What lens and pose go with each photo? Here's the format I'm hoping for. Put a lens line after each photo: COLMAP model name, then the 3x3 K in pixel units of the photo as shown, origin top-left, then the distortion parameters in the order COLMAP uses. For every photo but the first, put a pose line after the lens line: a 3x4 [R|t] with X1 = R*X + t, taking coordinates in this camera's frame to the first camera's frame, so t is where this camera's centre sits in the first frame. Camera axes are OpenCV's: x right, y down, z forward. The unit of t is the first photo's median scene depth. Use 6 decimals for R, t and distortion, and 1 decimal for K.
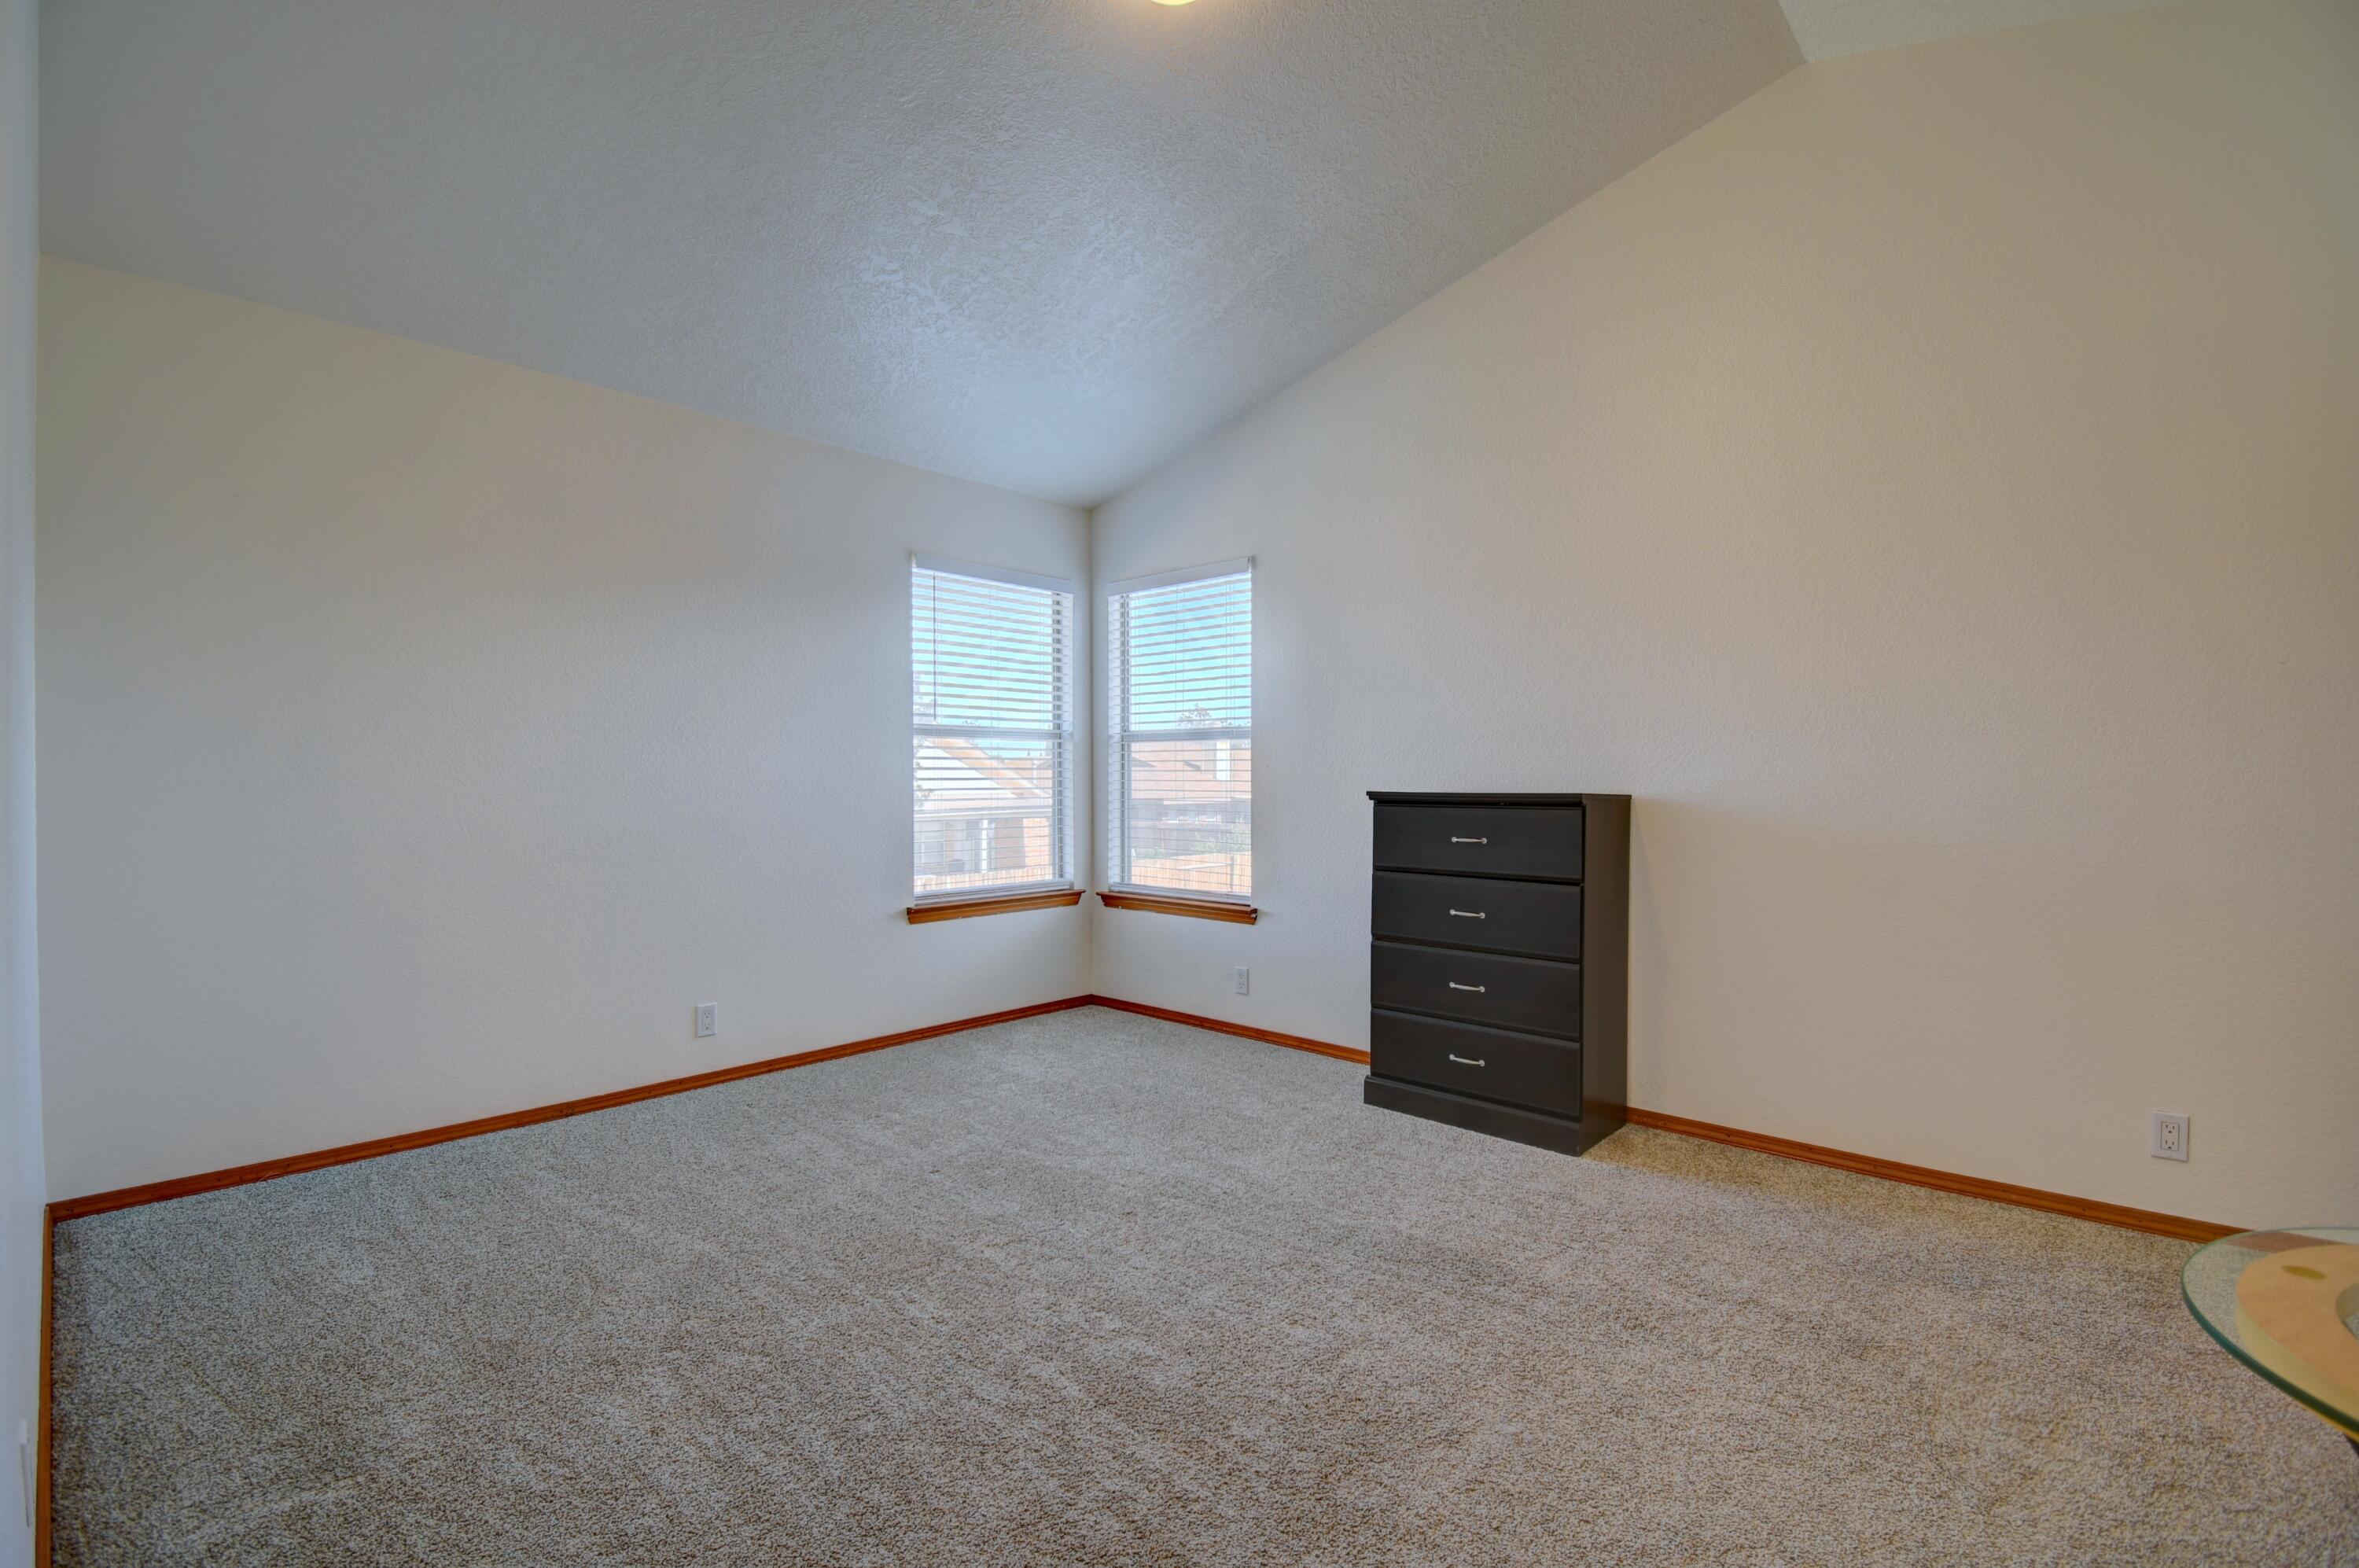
lens RADIAL K [[1040.0, 0, 1162.5], [0, 1040.0, 778.7], [0, 0, 1]] dist [-0.017297, -0.005596]
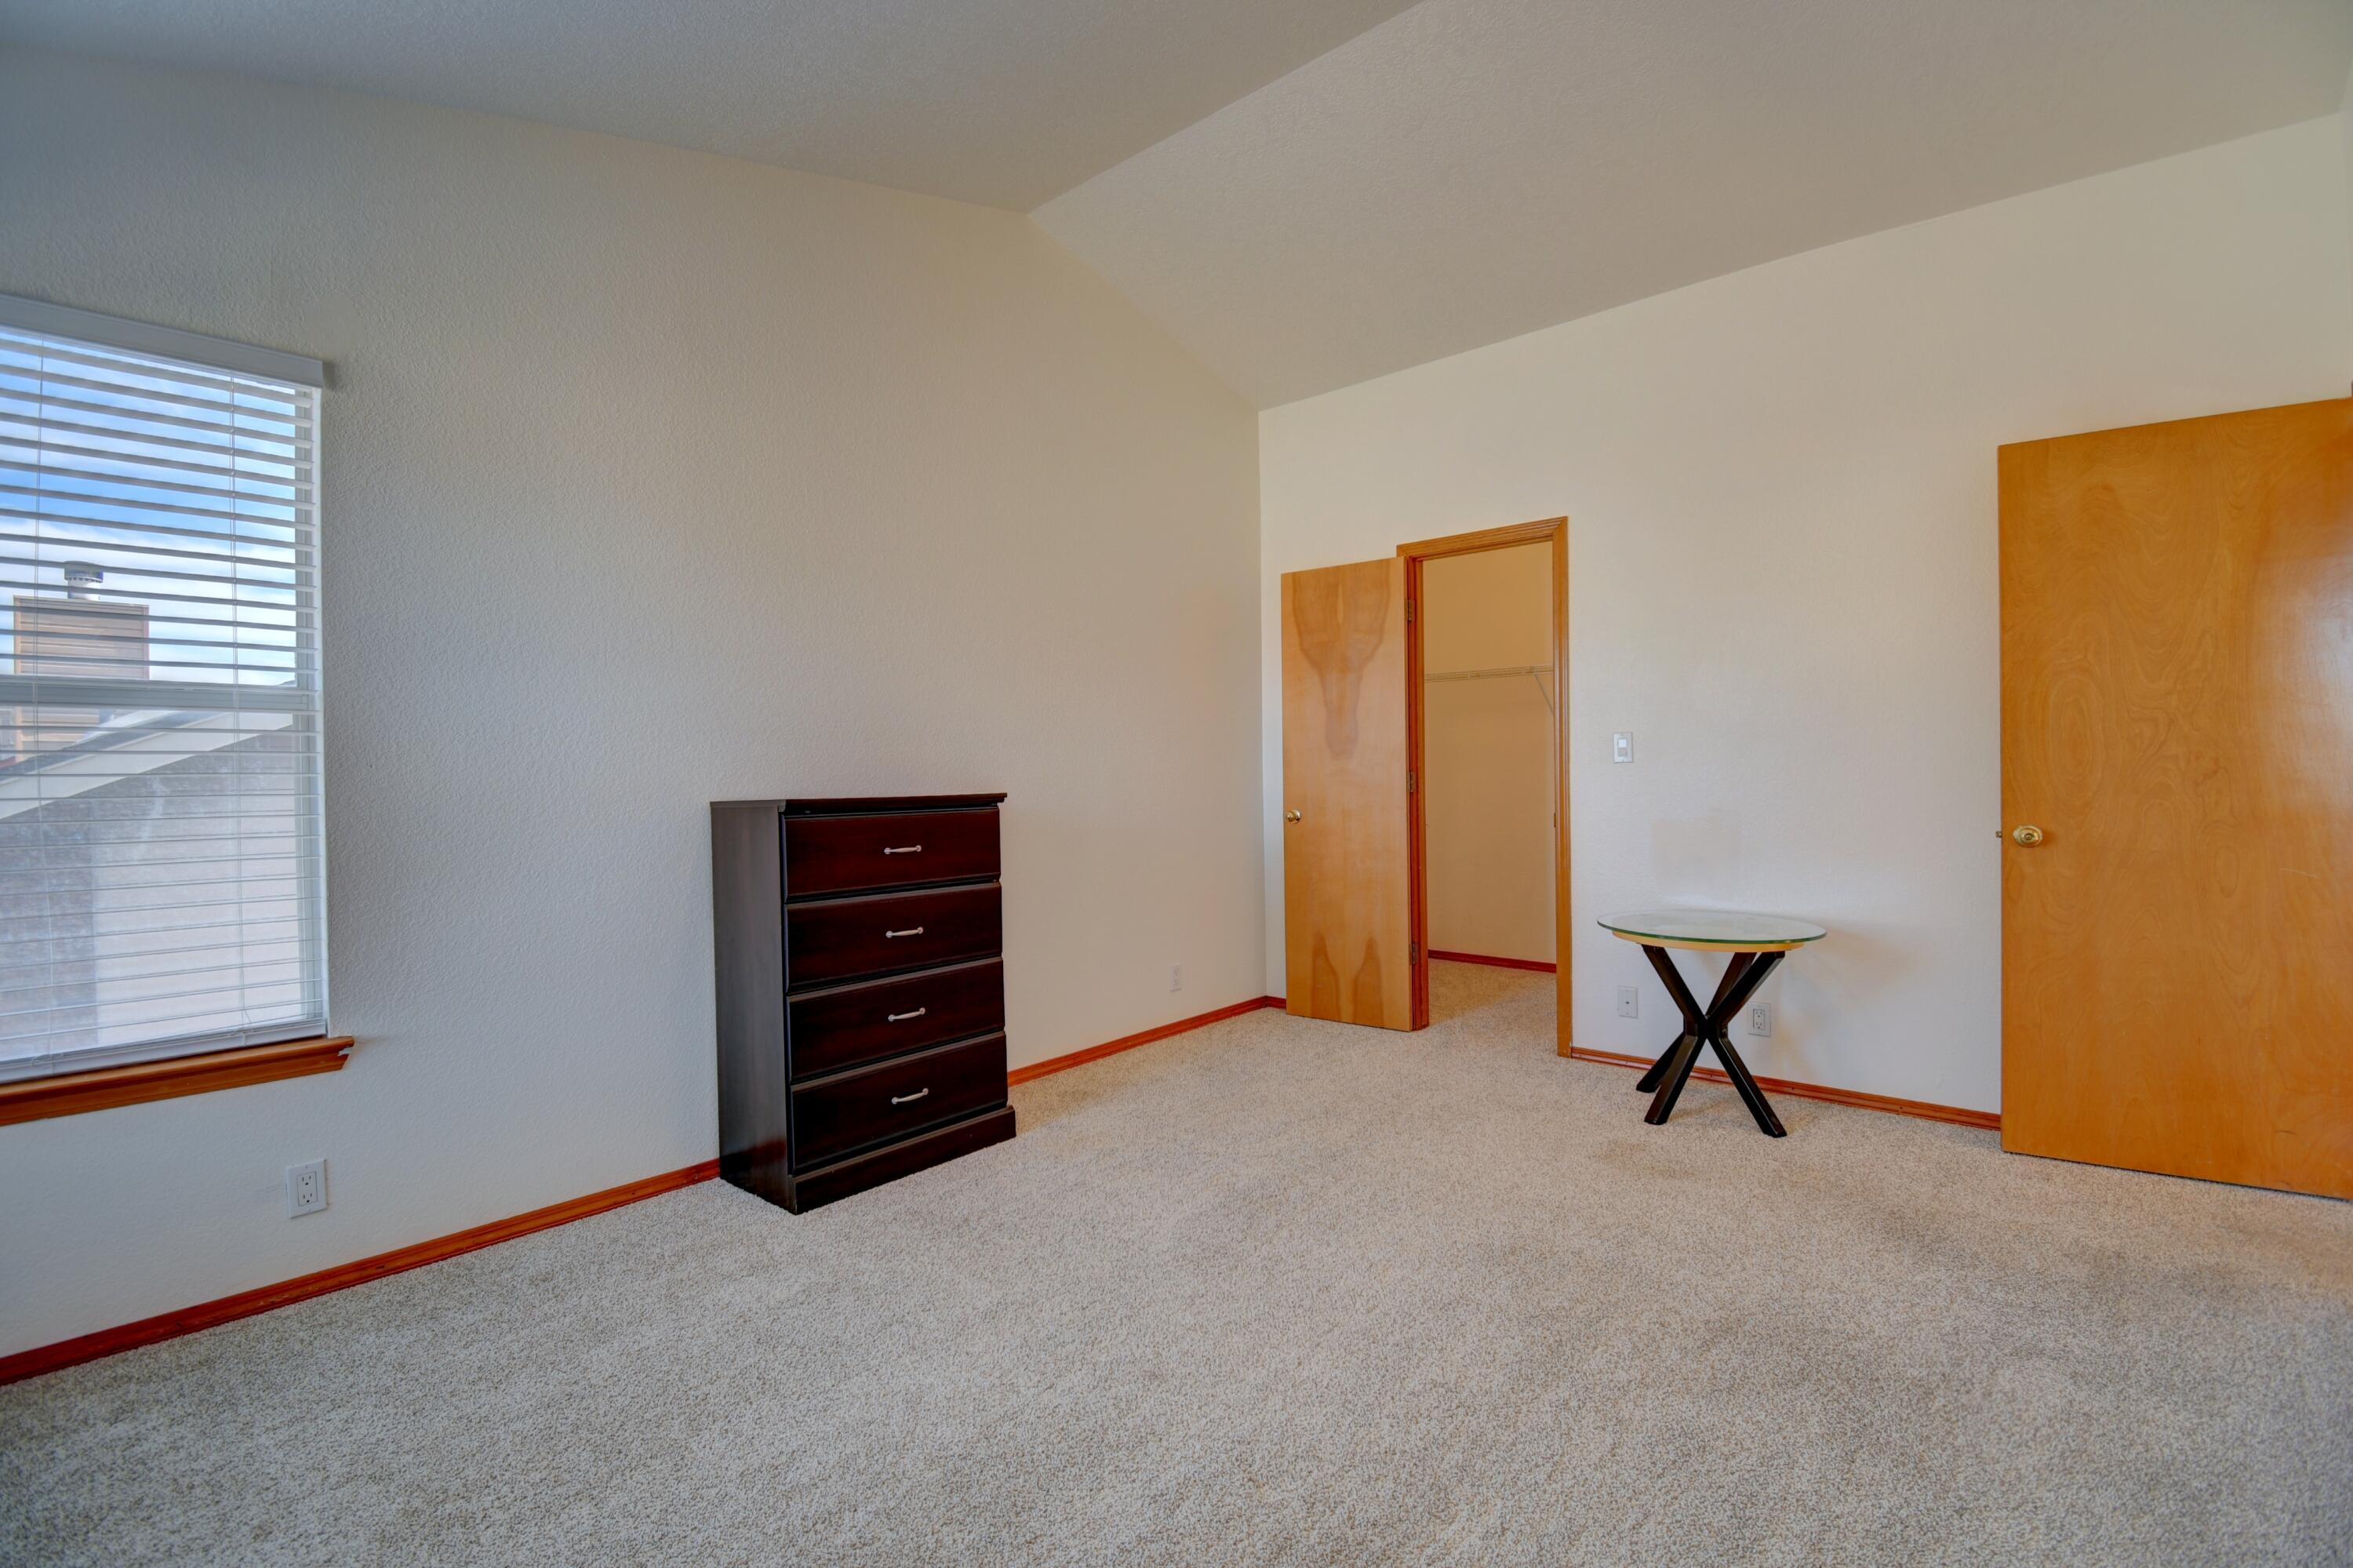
lens RADIAL K [[1037.4, 0, 1159.3], [0, 1037.4, 783.9], [0, 0, 1]] dist [-0.017297, -0.005596]
pose [[-0.051634, -0.007562, 0.998637, -0.597396], [0.016497, 0.999828, 0.008424, -0.001083], [-0.998530, 0.016909, -0.051500, 0.817722]]
